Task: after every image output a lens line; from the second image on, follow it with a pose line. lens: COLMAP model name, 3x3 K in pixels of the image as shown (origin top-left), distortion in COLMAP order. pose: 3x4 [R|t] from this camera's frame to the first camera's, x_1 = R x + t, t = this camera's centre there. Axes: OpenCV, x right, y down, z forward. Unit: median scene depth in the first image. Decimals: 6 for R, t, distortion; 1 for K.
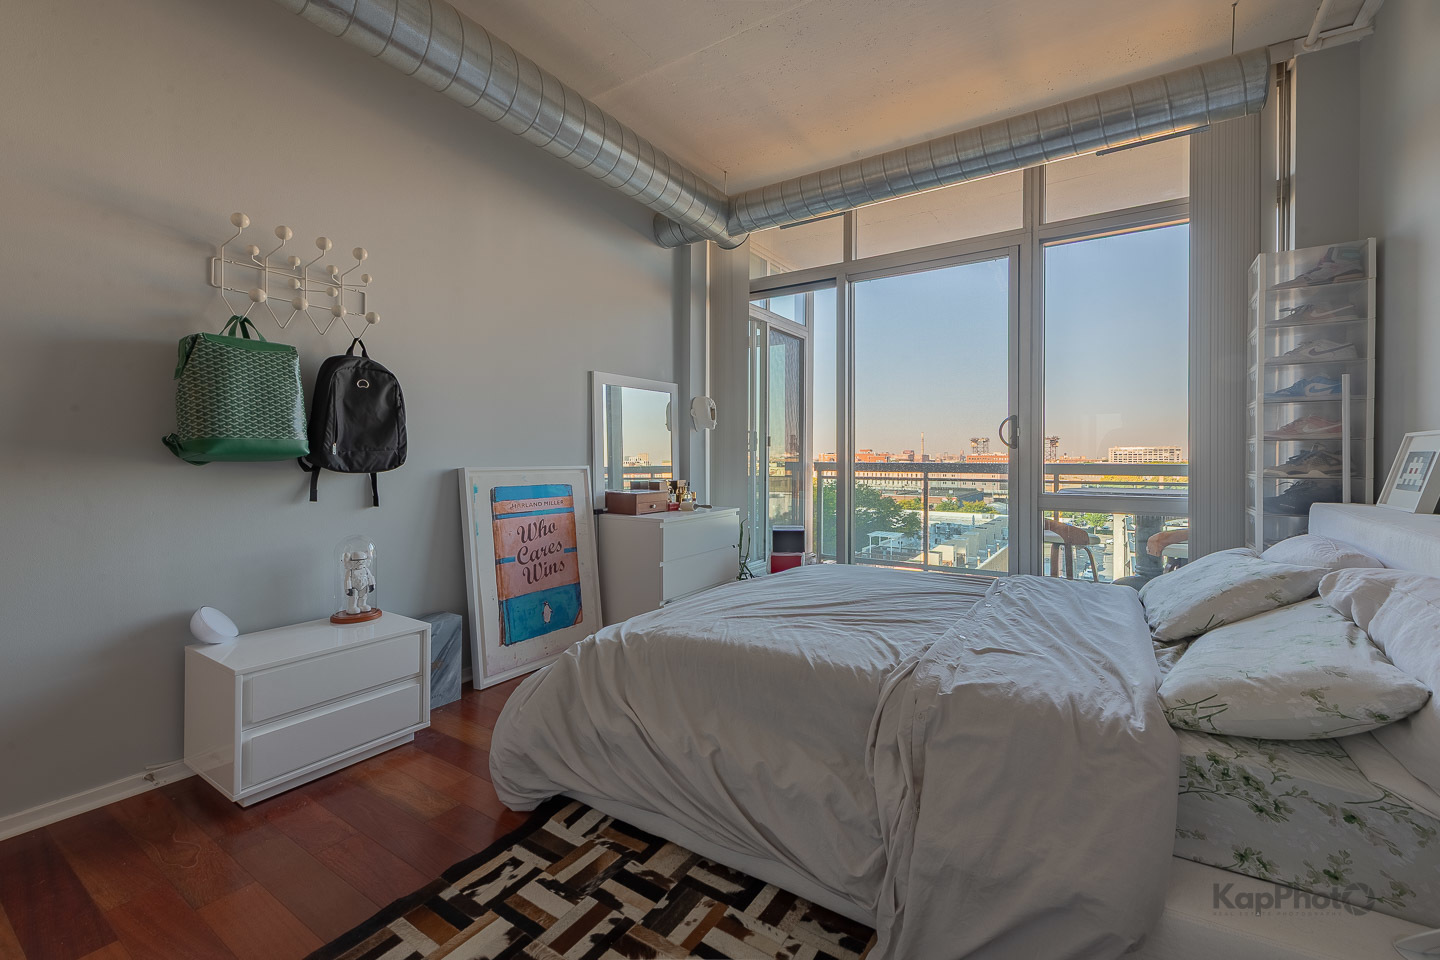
lens RADIAL K [[580.9, 0, 750.6], [0, 580.9, 449.9], [0, 0, 1]] dist [0.009320, -0.003485]
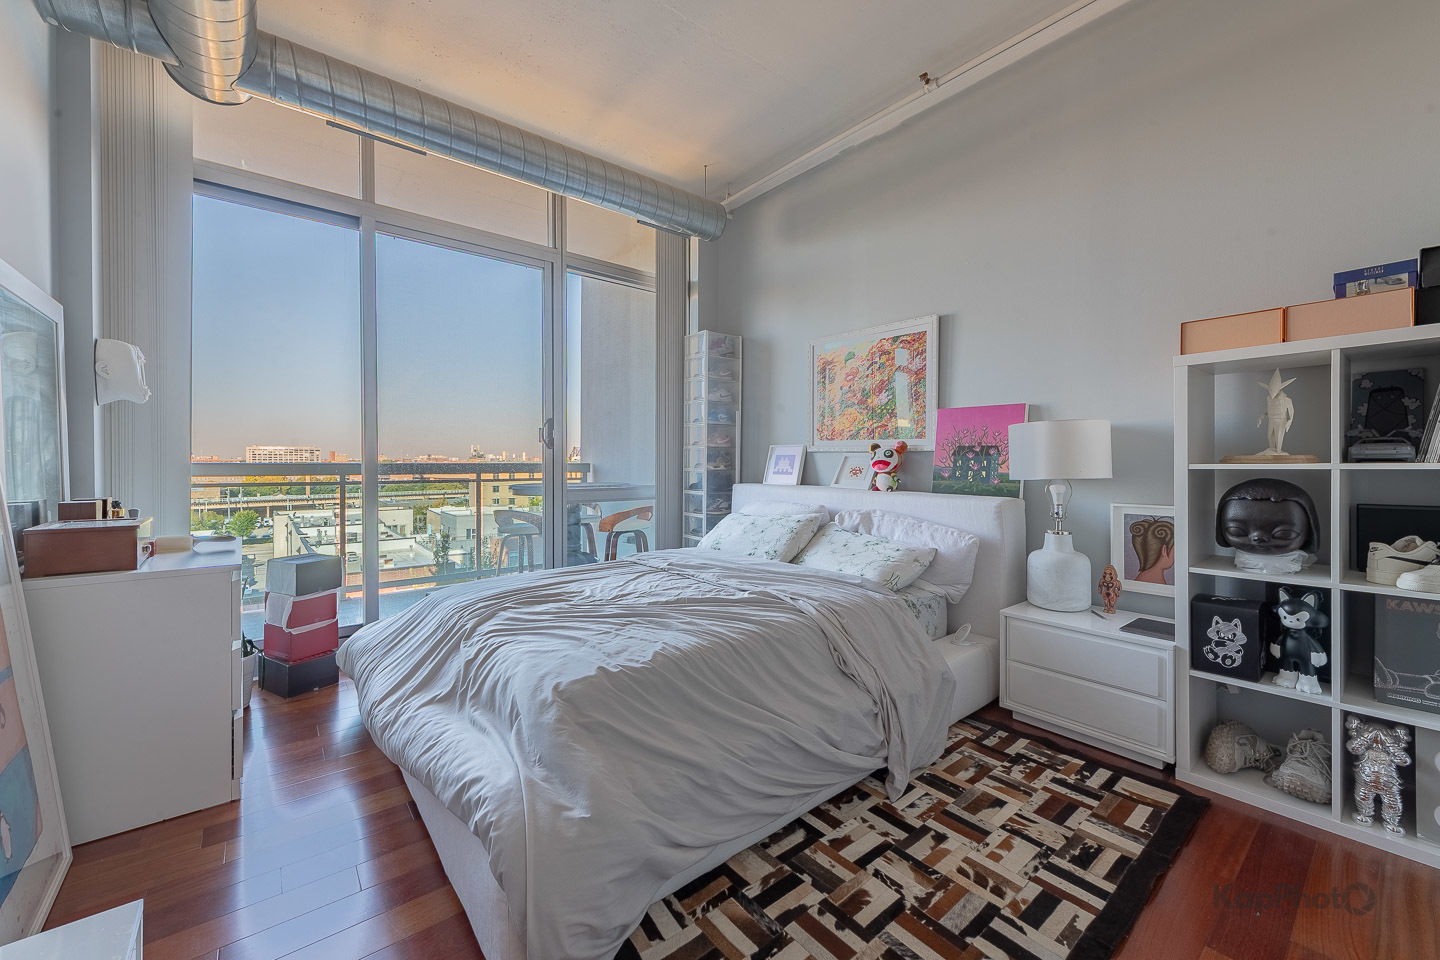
lens RADIAL K [[580.9, 0, 741.9], [0, 580.9, 470.1], [0, 0, 1]] dist [0.009320, -0.003485]
pose [[0.308947, -0.019476, 0.950880, -1.020904], [-0.012770, 0.999615, 0.024624, 0.011515], [-0.950993, -0.019751, 0.308579, 0.692737]]
